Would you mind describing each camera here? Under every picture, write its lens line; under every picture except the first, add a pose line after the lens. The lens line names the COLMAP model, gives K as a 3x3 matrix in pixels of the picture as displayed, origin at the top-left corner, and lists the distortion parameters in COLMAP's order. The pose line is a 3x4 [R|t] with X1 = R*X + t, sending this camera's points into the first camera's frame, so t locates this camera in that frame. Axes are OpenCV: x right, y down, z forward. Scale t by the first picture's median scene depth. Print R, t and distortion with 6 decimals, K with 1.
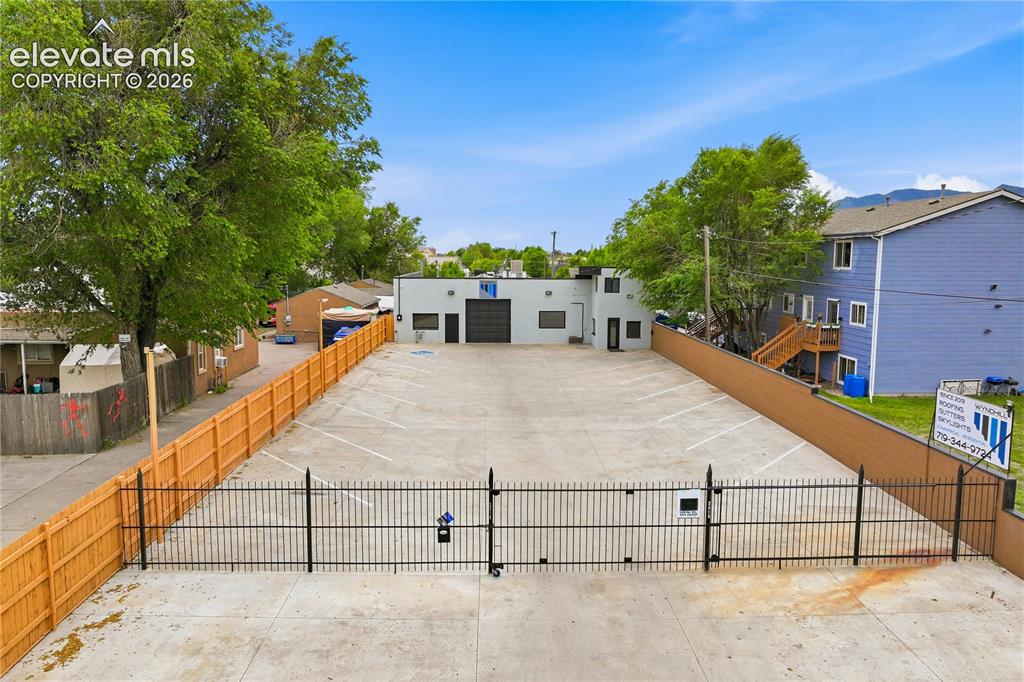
lens RADIAL K [[721.5, 0, 516.6], [0, 721.5, 338.5], [0, 0, 1]] dist [0.002895, 0.009824]
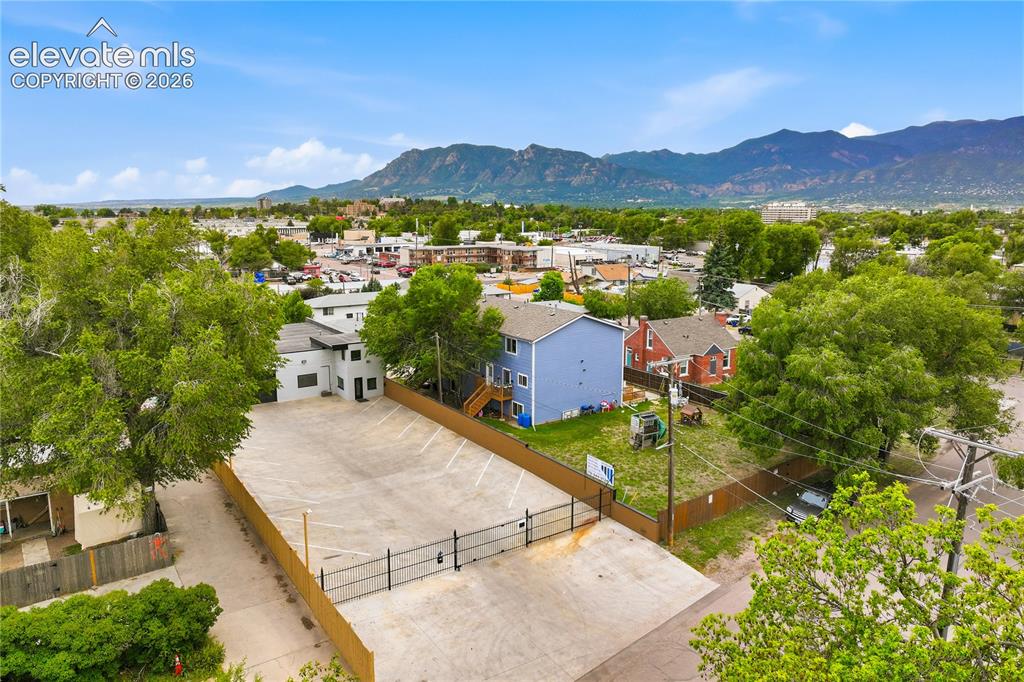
lens RADIAL K [[721.5, 0, 518.8], [0, 721.5, 337.3], [0, 0, 1]] dist [0.002895, 0.009824]
pose [[0.845083, -0.098770, 0.525433, -0.339994], [0.062116, 0.994270, 0.086997, -0.213030], [-0.531015, -0.040882, 0.846376, -0.375033]]
